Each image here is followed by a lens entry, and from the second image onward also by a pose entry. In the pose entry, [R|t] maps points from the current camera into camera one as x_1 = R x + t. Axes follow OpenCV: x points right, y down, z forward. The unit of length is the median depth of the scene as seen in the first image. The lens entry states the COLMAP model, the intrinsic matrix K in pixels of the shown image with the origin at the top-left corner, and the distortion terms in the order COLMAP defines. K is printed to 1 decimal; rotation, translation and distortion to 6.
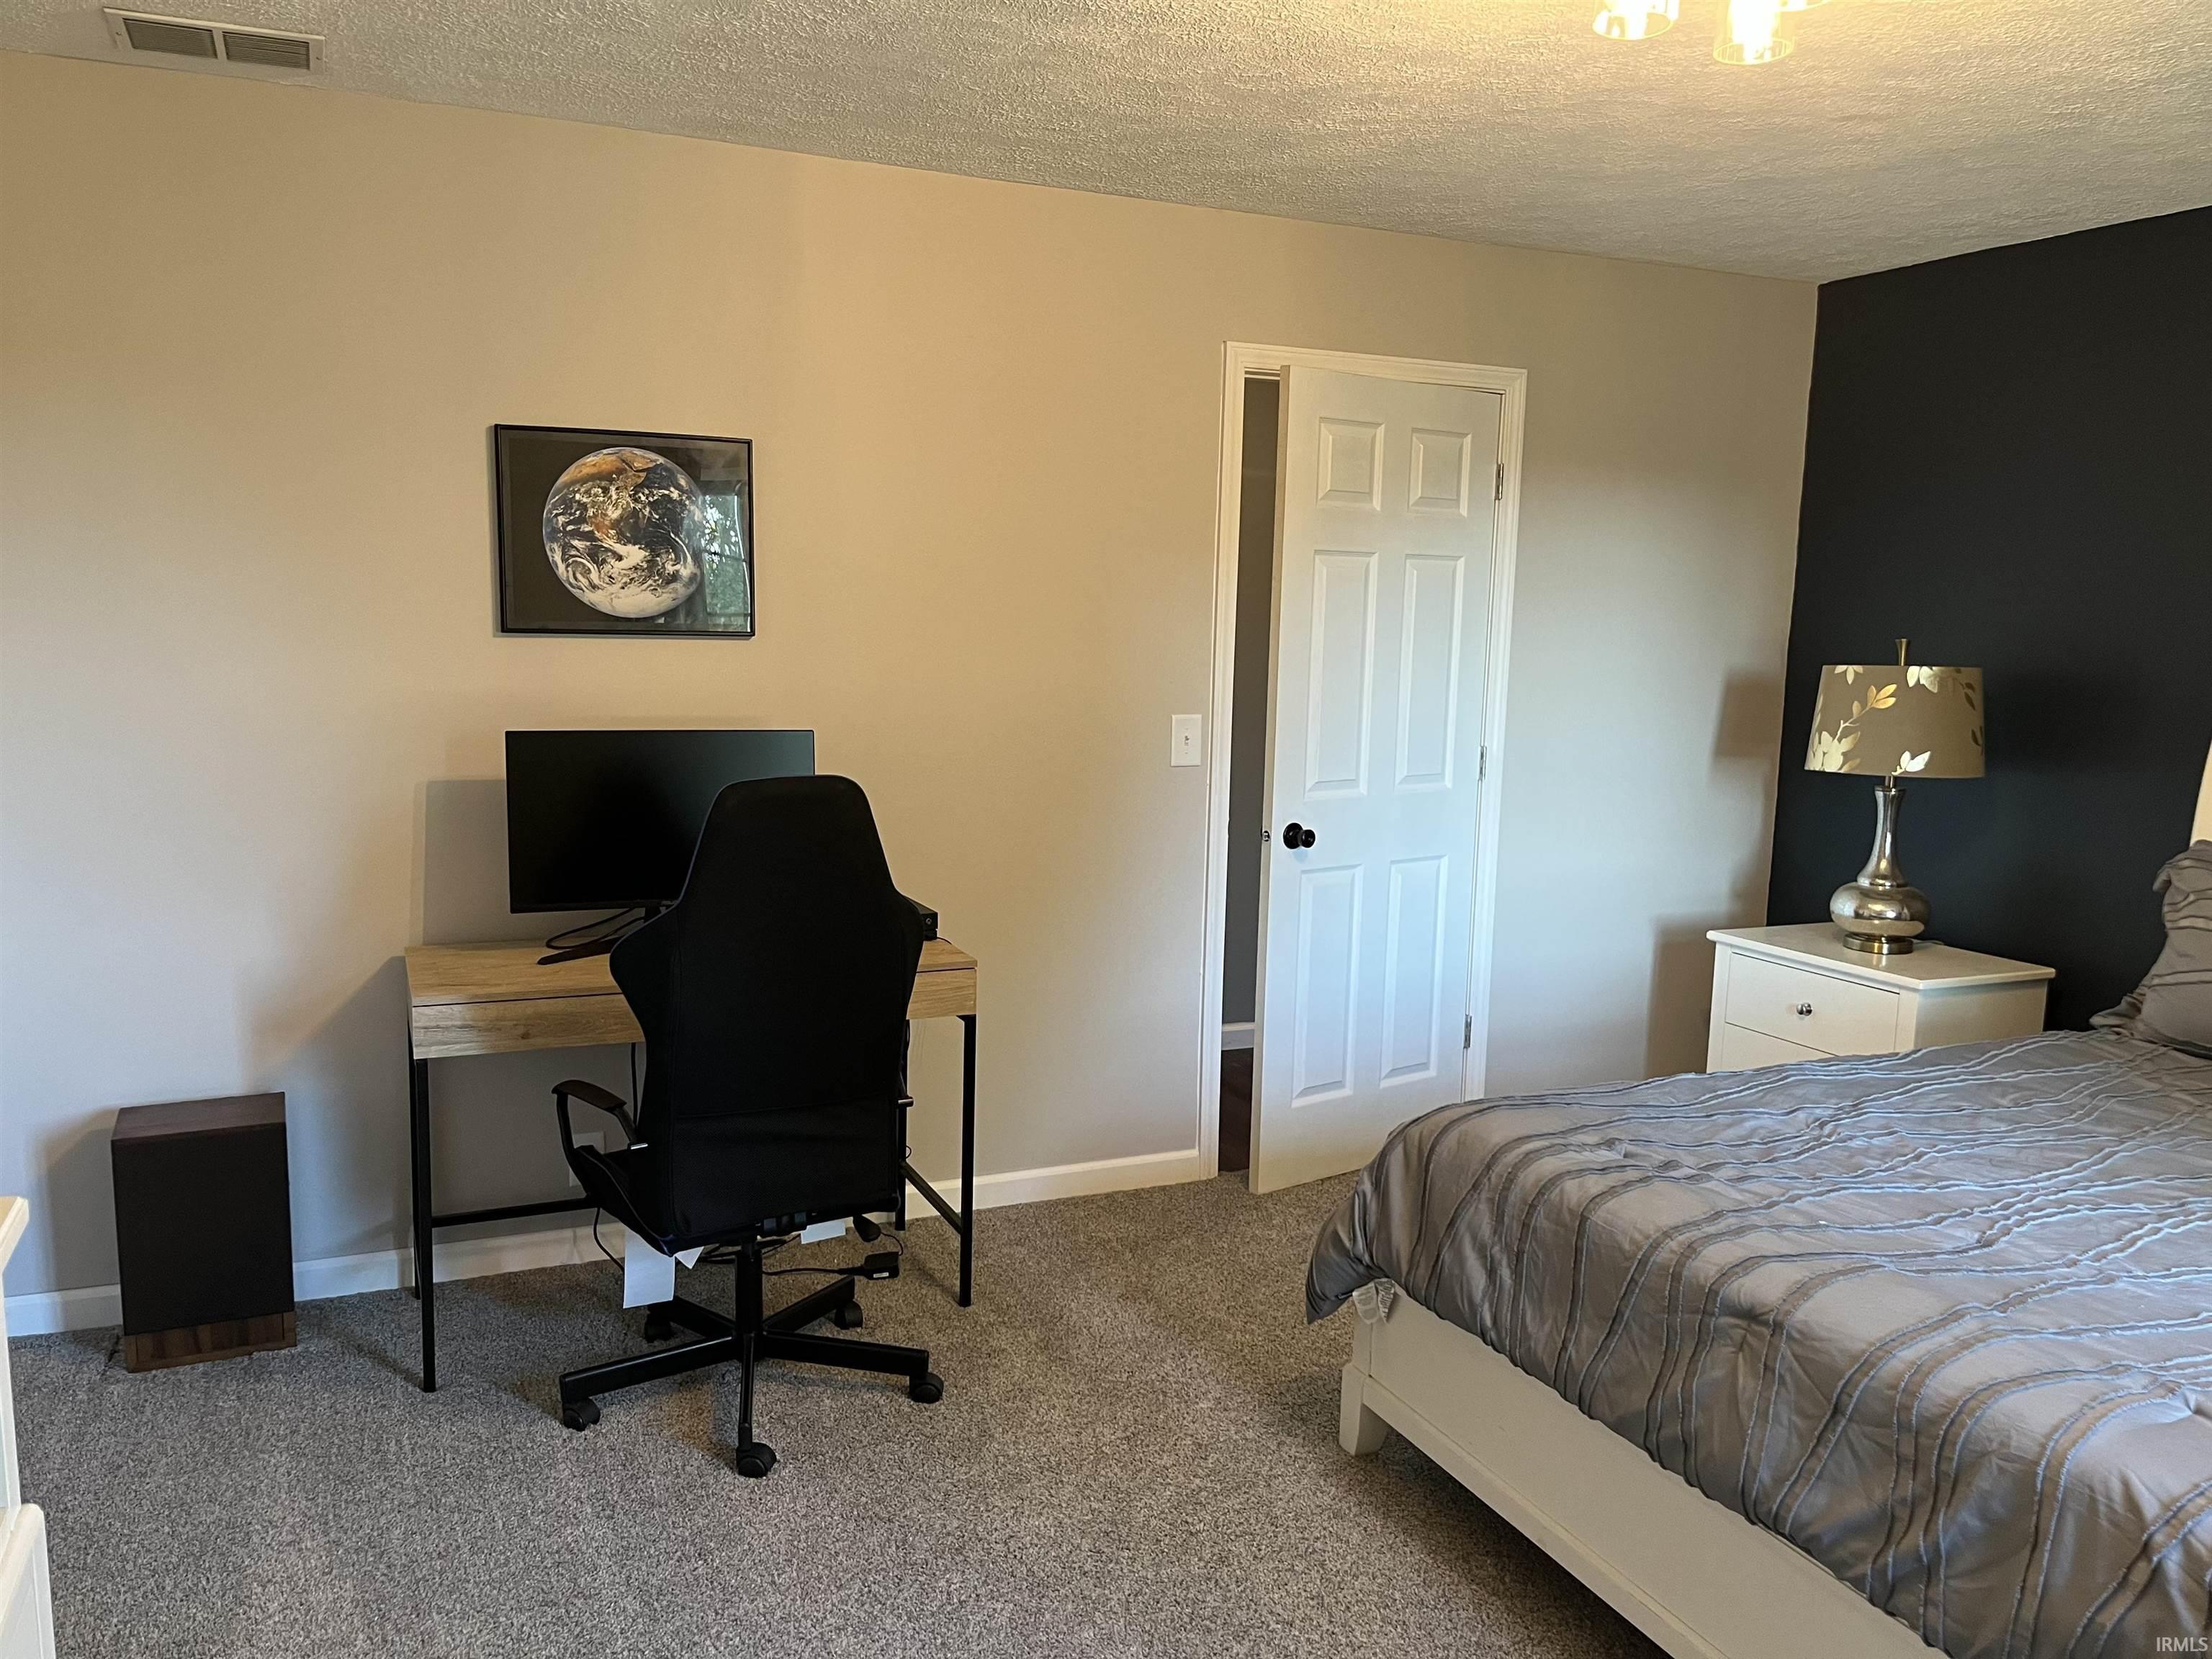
lens RADIAL K [[1677.3, 0, 1115.4], [0, 1677.3, 840.0], [0, 0, 1]] dist [0.052811, -0.076096]
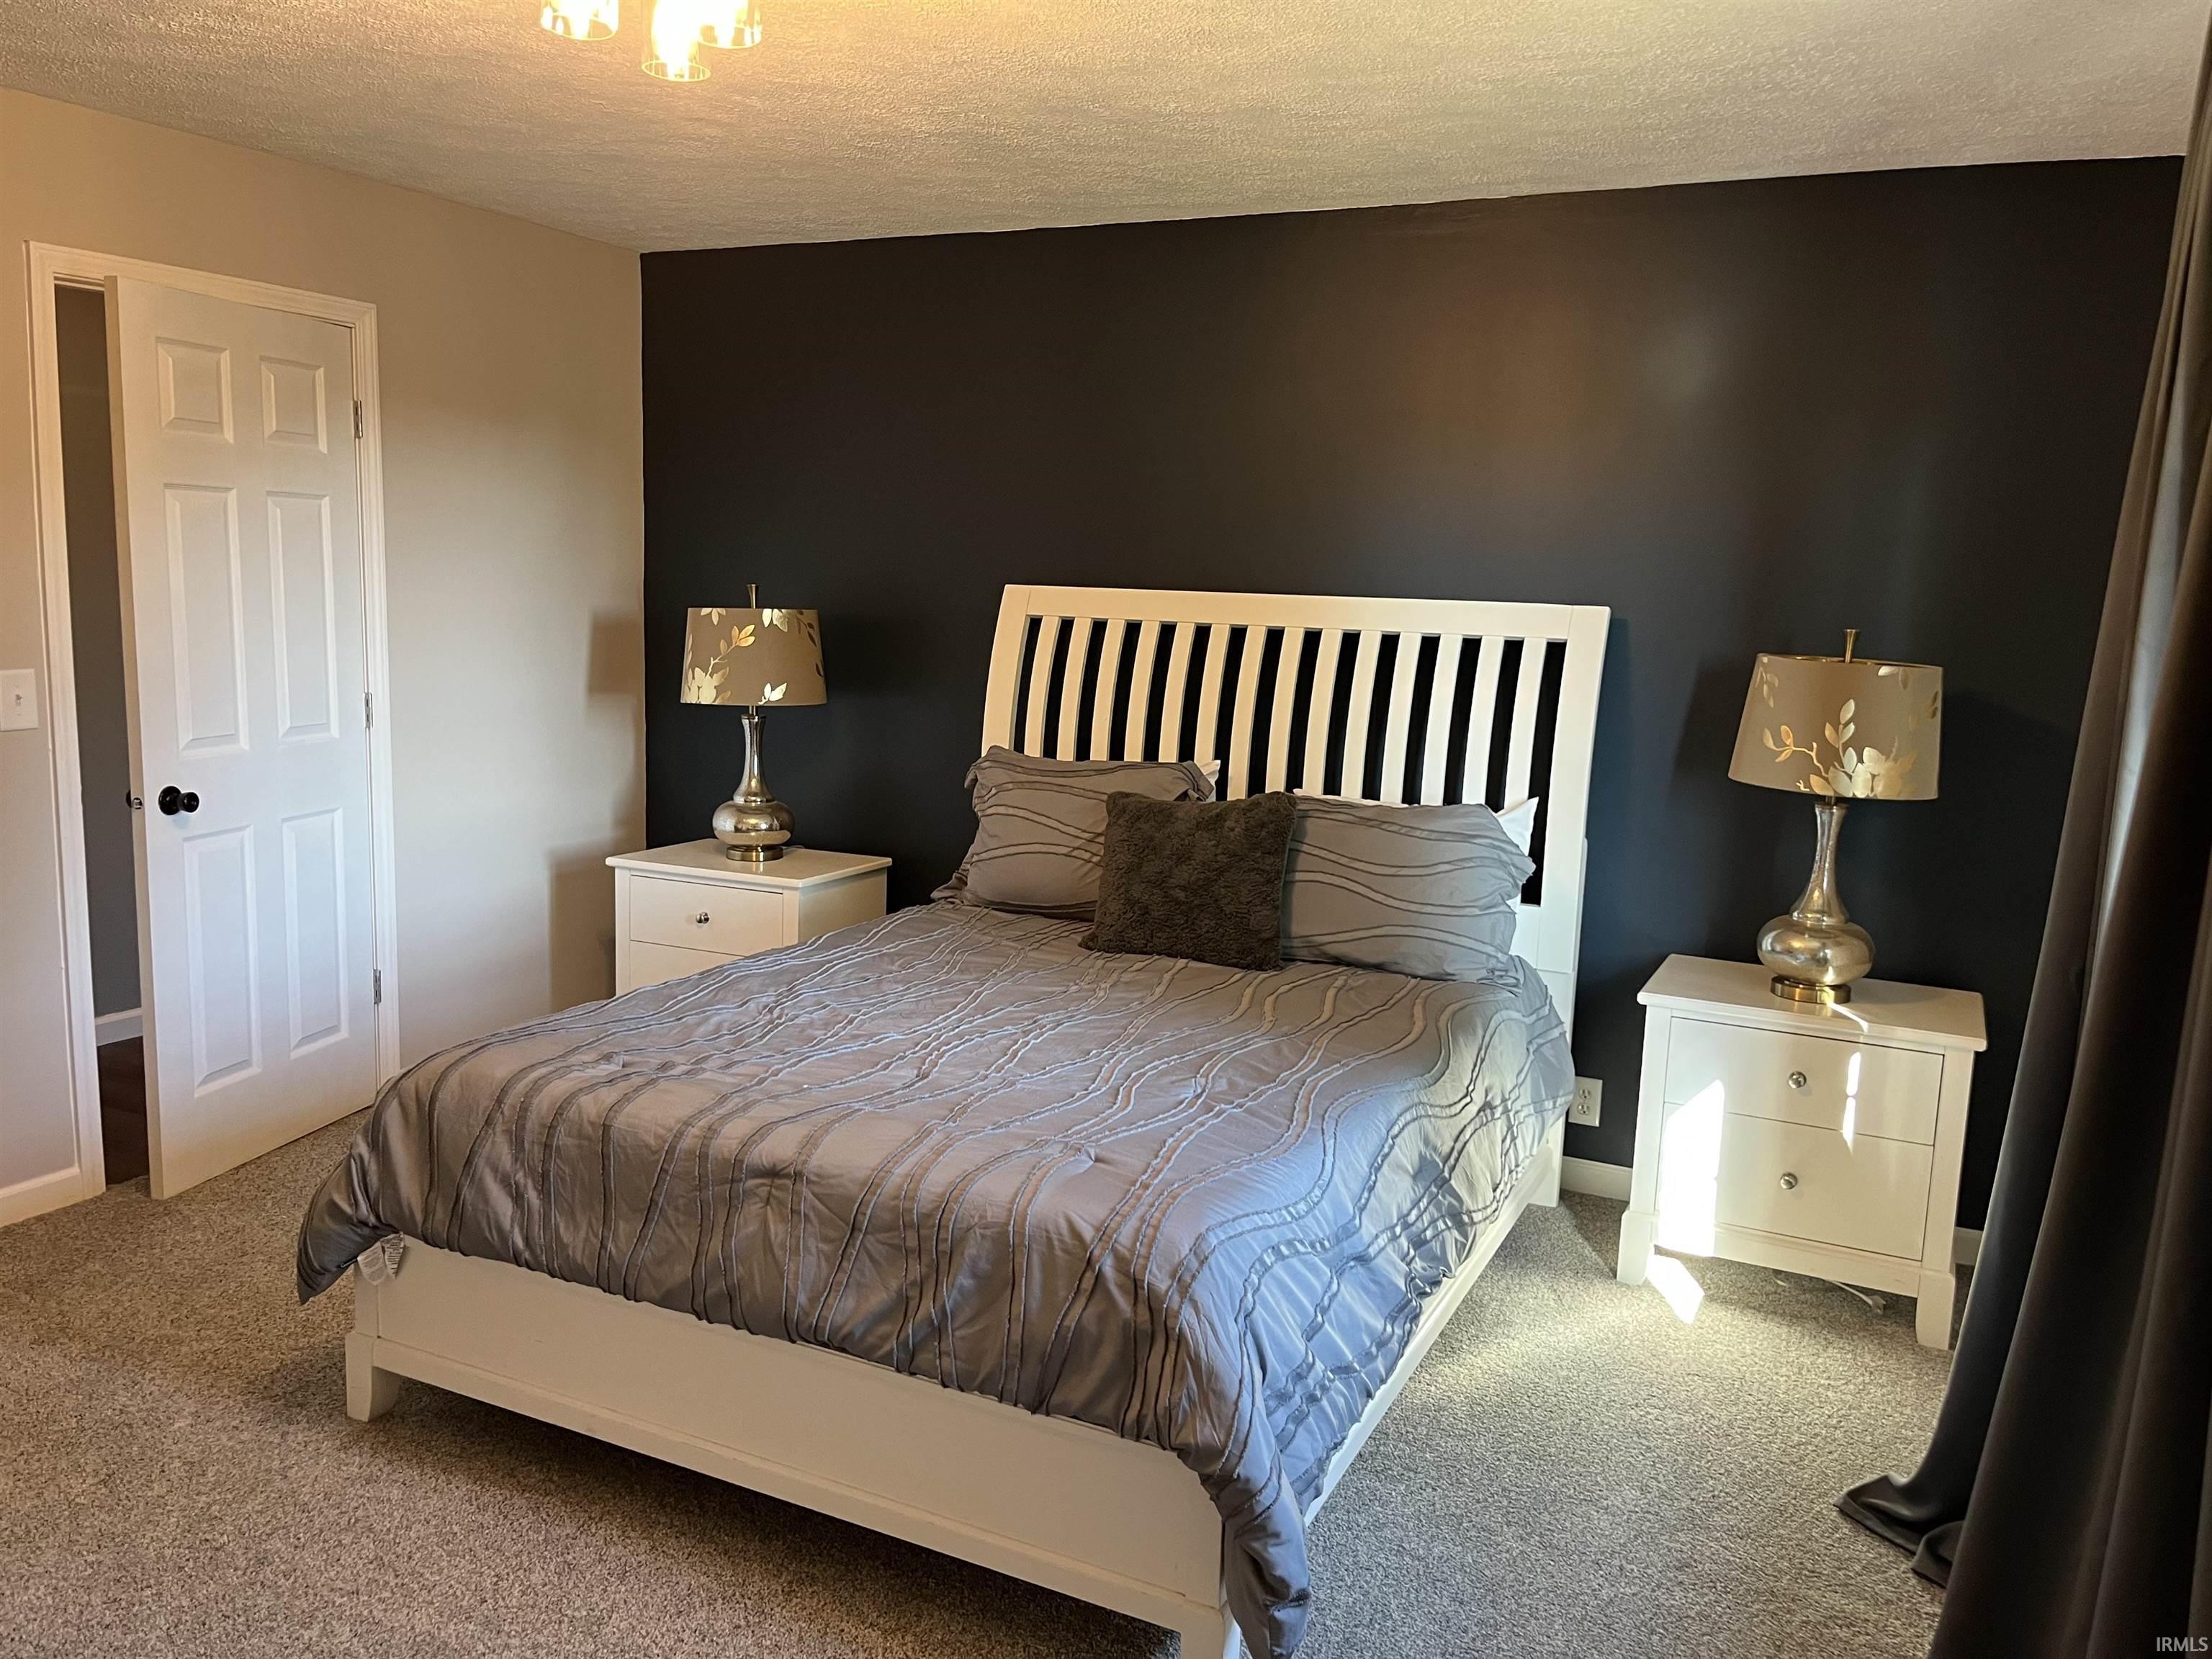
lens RADIAL K [[1677.3, 0, 1116.8], [0, 1677.3, 829.0], [0, 0, 1]] dist [0.052811, -0.076096]
pose [[0.762751, -0.093644, 0.639876, -0.109586], [0.072015, 0.995606, 0.059860, -0.006188], [-0.642670, 0.000422, 0.766143, -0.033557]]
